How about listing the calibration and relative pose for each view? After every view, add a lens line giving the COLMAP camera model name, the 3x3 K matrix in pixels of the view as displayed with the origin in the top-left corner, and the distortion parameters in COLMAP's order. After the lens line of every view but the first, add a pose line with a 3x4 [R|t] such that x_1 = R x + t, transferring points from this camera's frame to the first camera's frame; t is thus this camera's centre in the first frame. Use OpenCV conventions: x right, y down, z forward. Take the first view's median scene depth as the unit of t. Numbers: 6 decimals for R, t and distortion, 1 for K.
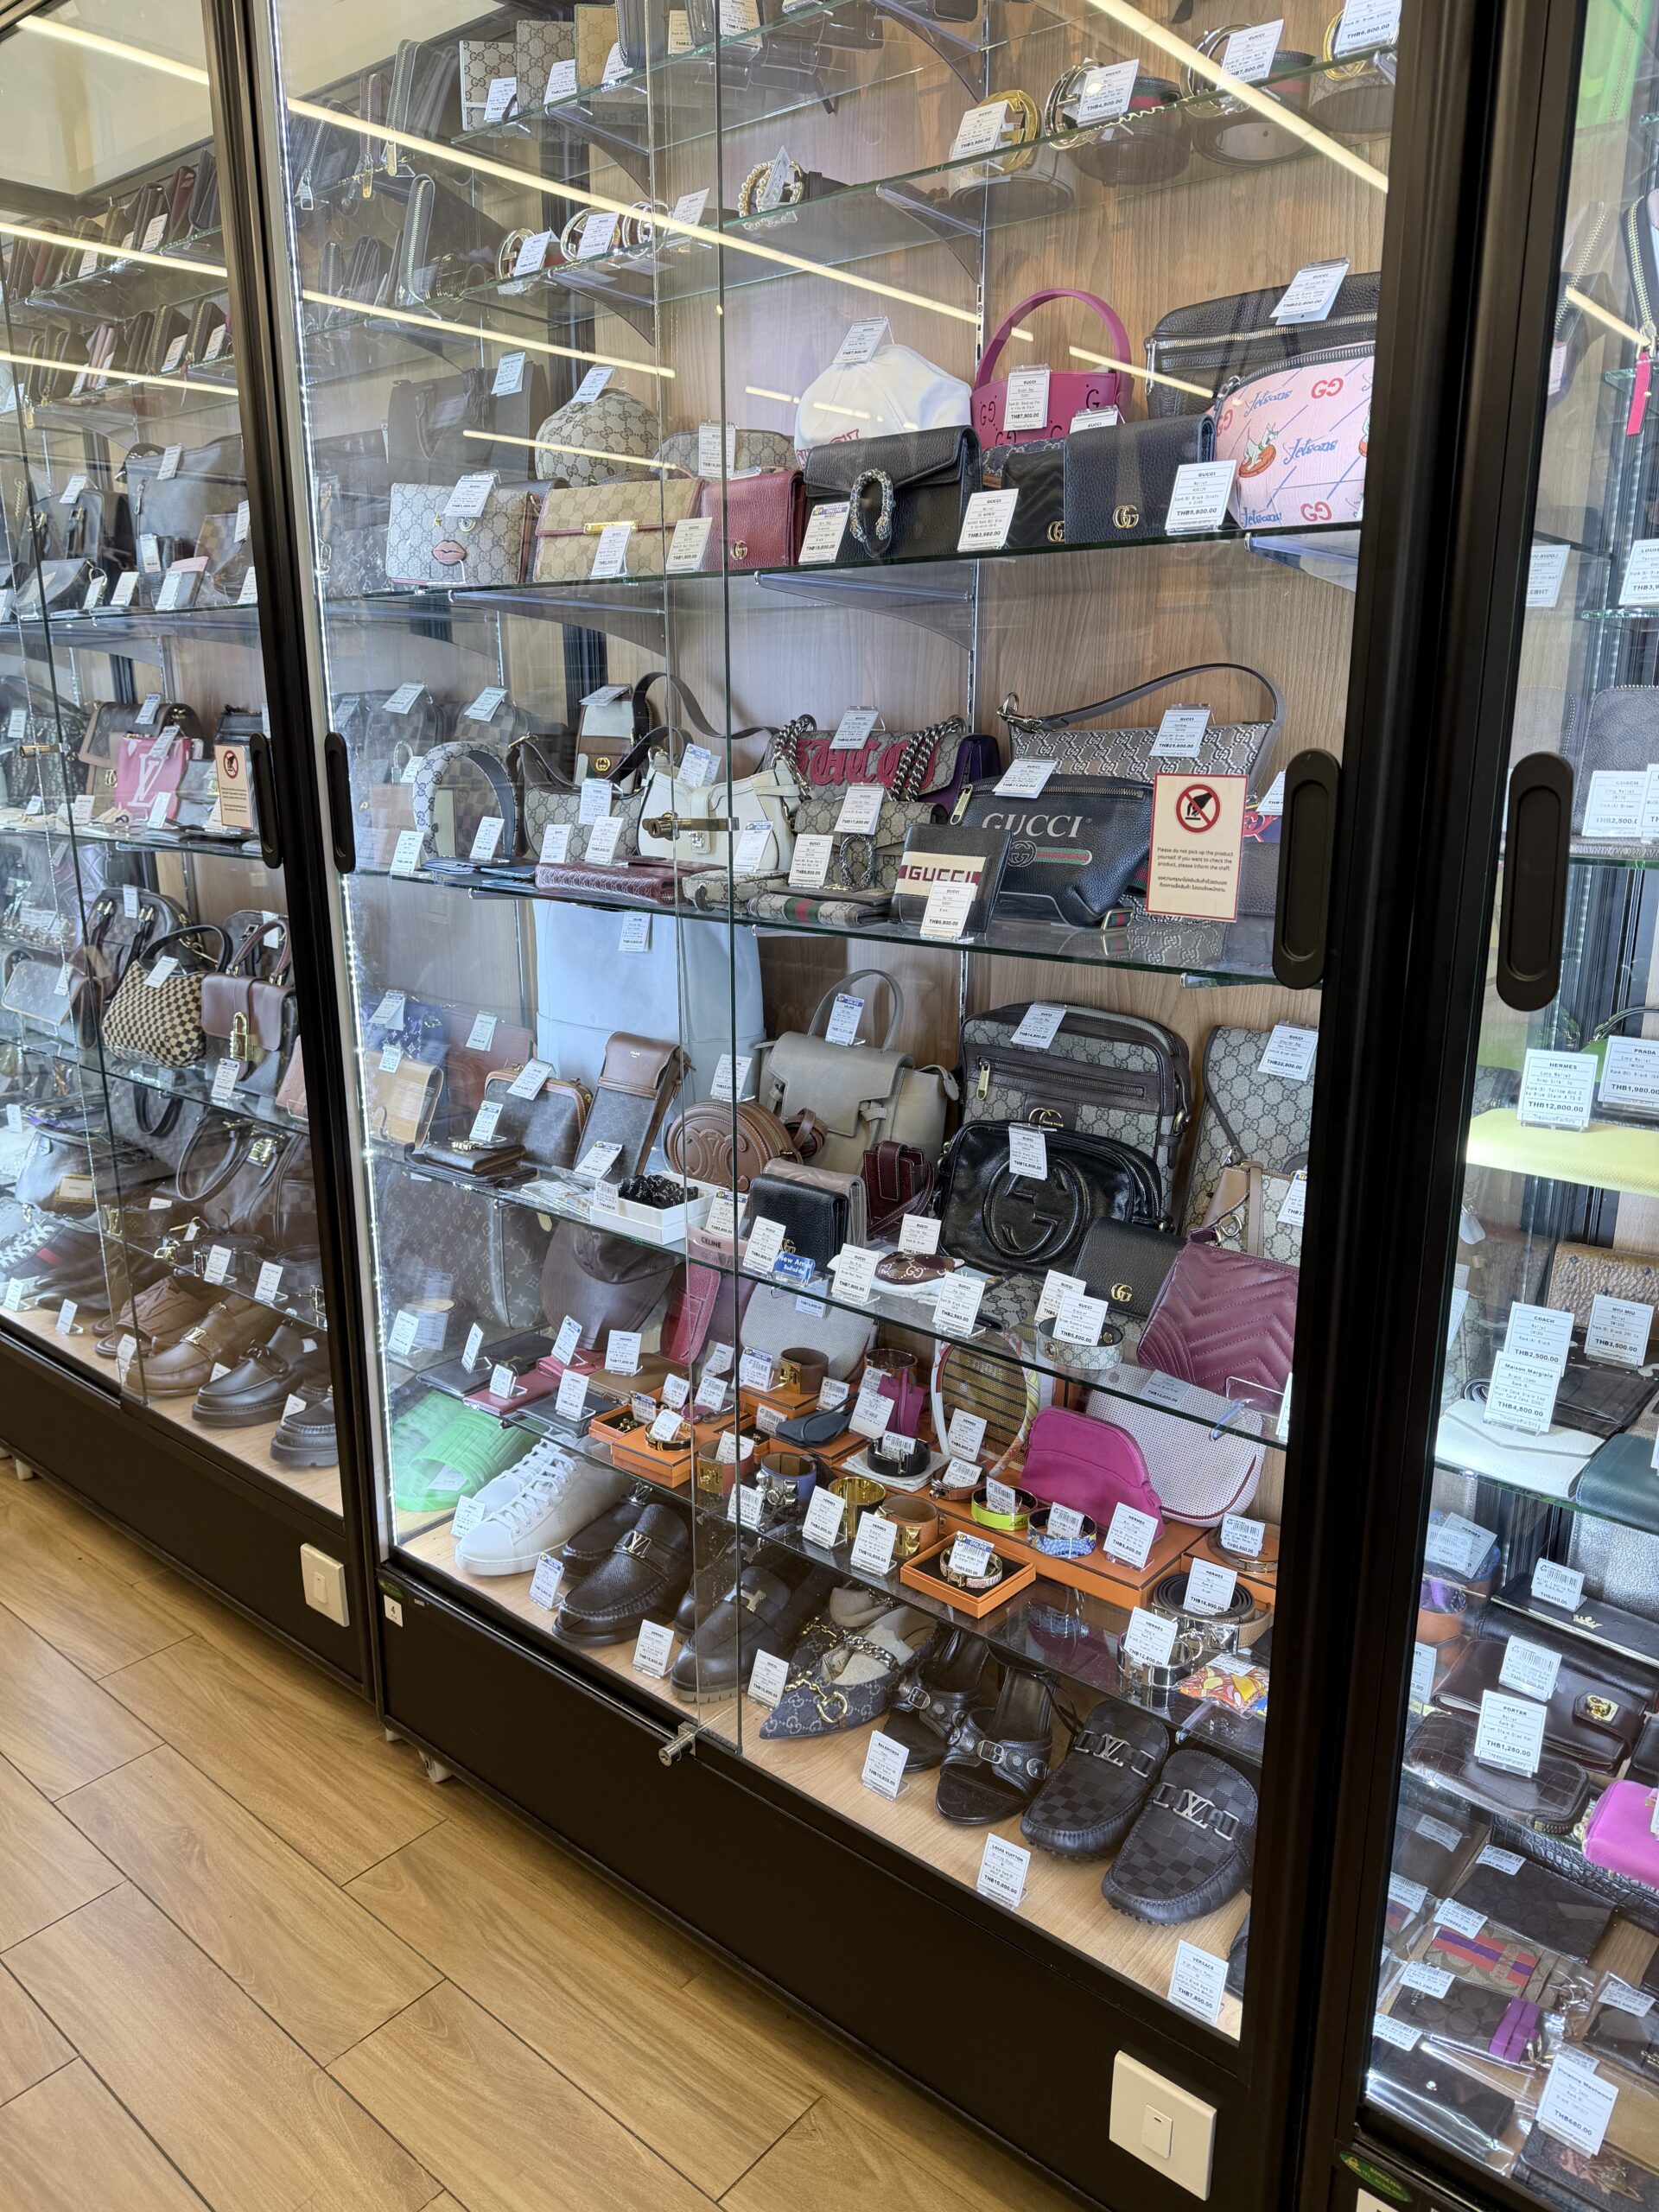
lens RADIAL K [[1533.6, 0, 829.5], [0, 1533.6, 1106.0], [0, 0, 1]] dist [0.188802, -0.344173]
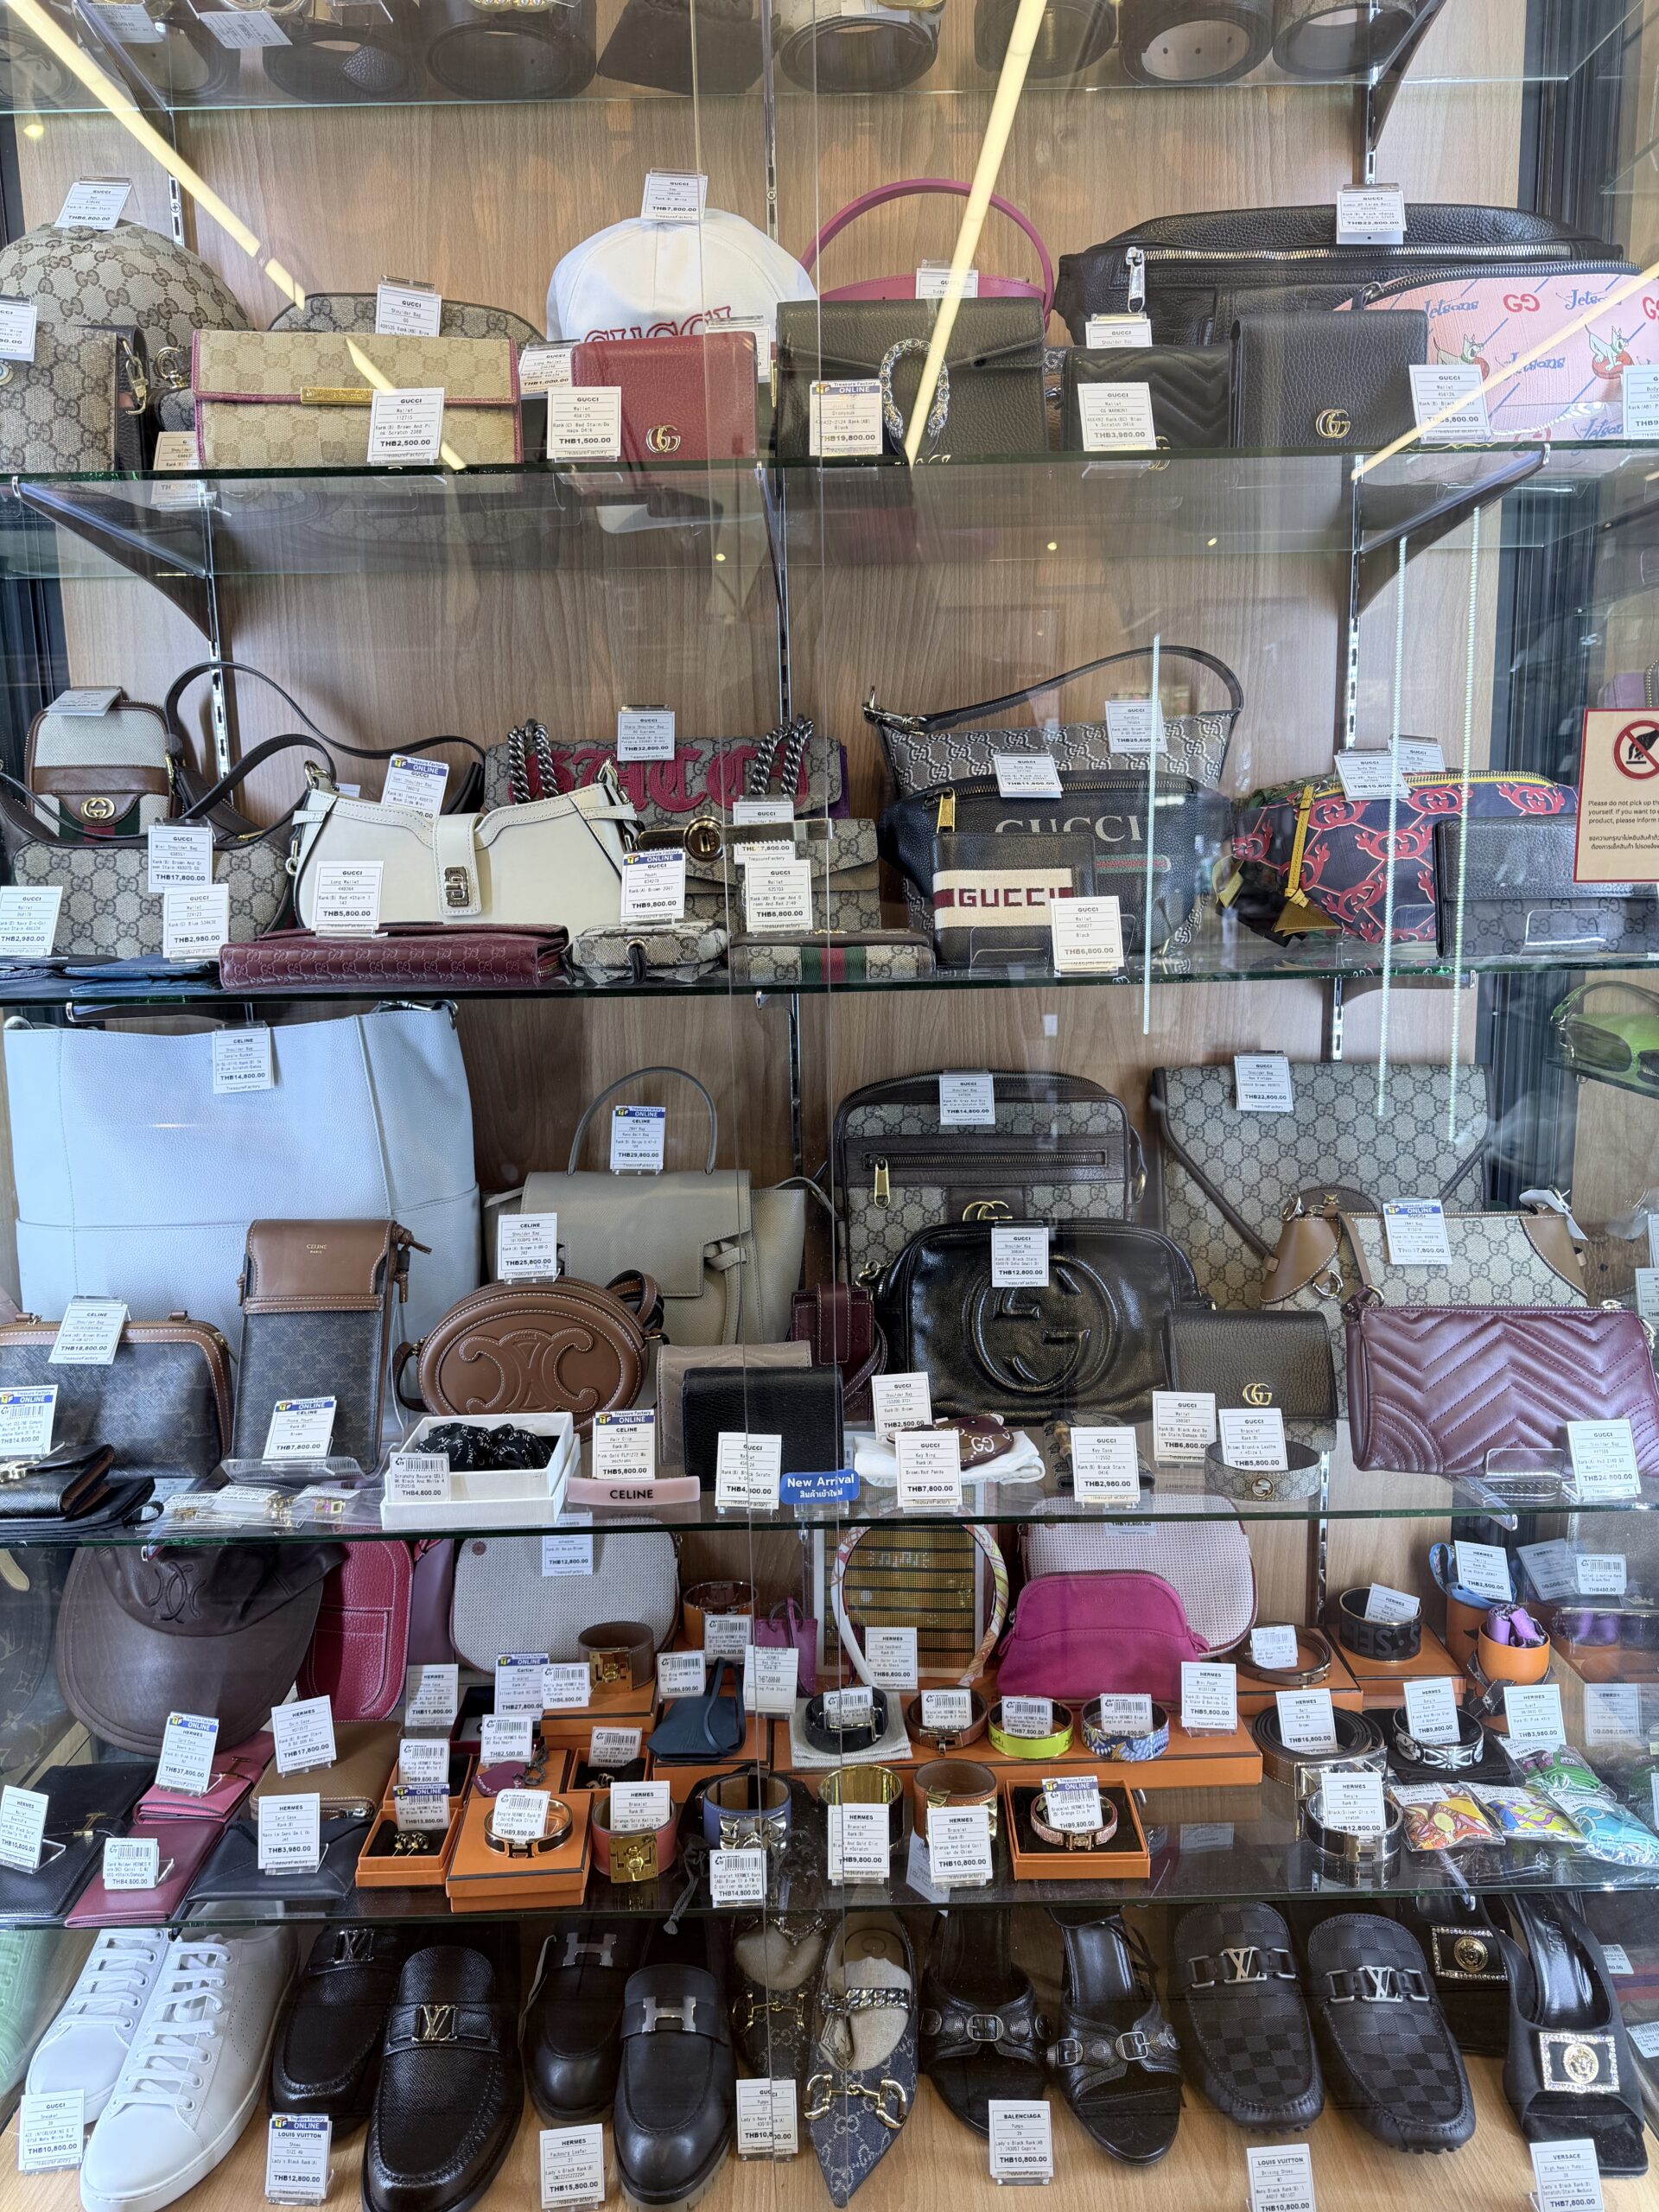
lens RADIAL K [[1563.9, 0, 829.5], [0, 1563.9, 1106.0], [0, 0, 1]] dist [0.082564, -0.116414]
pose [[0.758714, -0.131164, 0.638082, -0.405708], [0.184554, 0.982668, -0.017447, -0.045142], [-0.624734, 0.130997, 0.769771, 0.409675]]
